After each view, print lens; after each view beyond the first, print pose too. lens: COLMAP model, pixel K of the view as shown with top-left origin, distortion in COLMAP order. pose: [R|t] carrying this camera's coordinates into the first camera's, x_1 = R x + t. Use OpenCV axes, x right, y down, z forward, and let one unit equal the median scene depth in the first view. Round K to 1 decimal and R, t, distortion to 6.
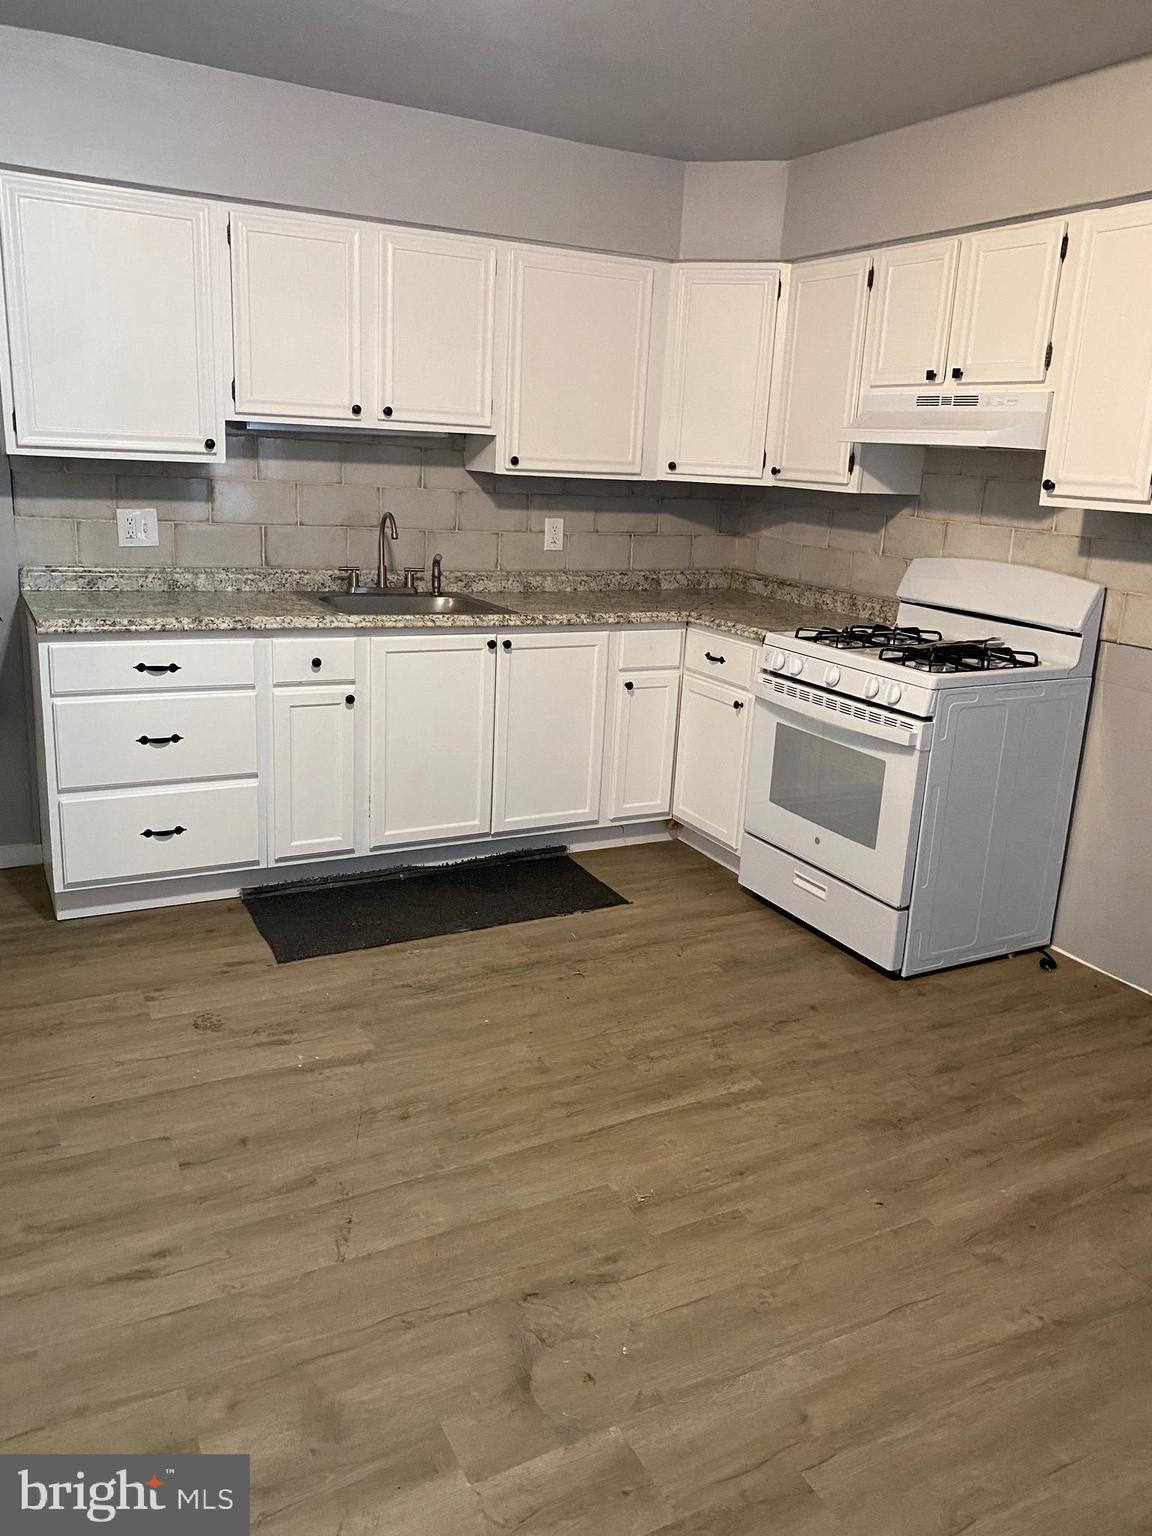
lens RADIAL K [[1159.0, 0, 590.7], [0, 1159.0, 767.9], [0, 0, 1]] dist [0.143860, -0.310179]
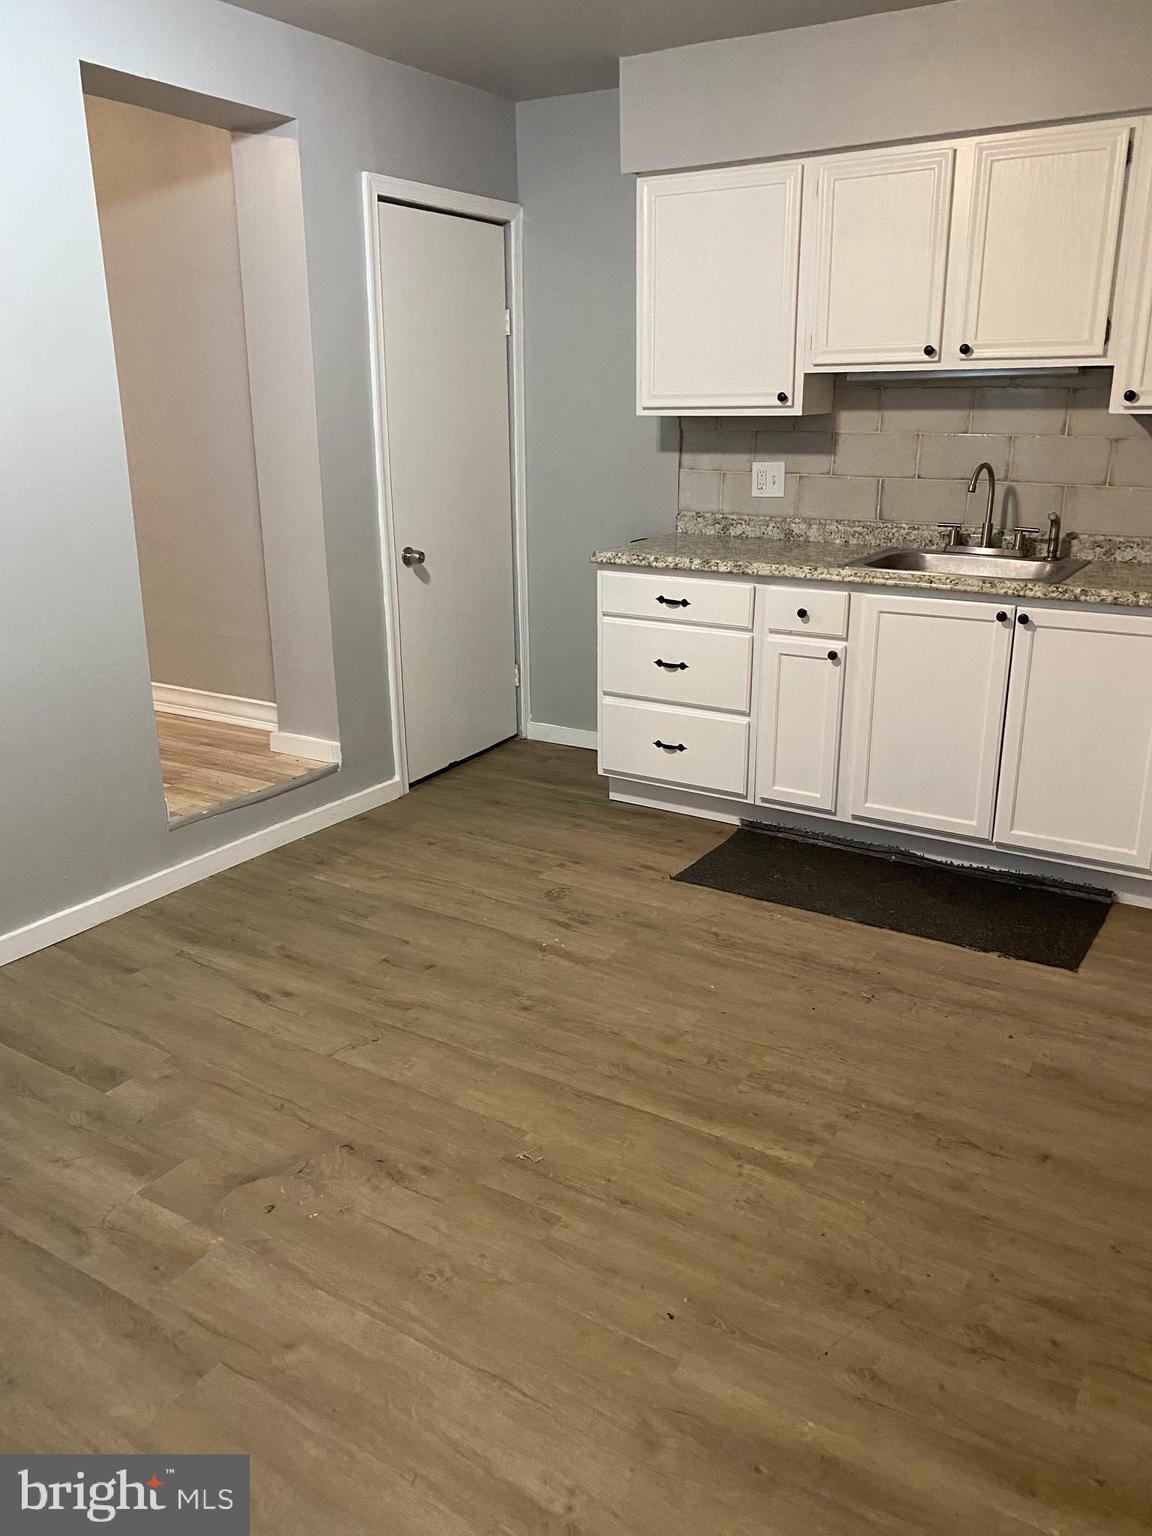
lens RADIAL K [[1159.0, 0, 590.7], [0, 1159.0, 767.9], [0, 0, 1]] dist [0.143860, -0.310179]
pose [[0.490937, 0.212983, -0.844760, 0.577820], [-0.200126, 0.971296, 0.128581, -0.056618], [0.847898, 0.105933, 0.519468, 0.359552]]
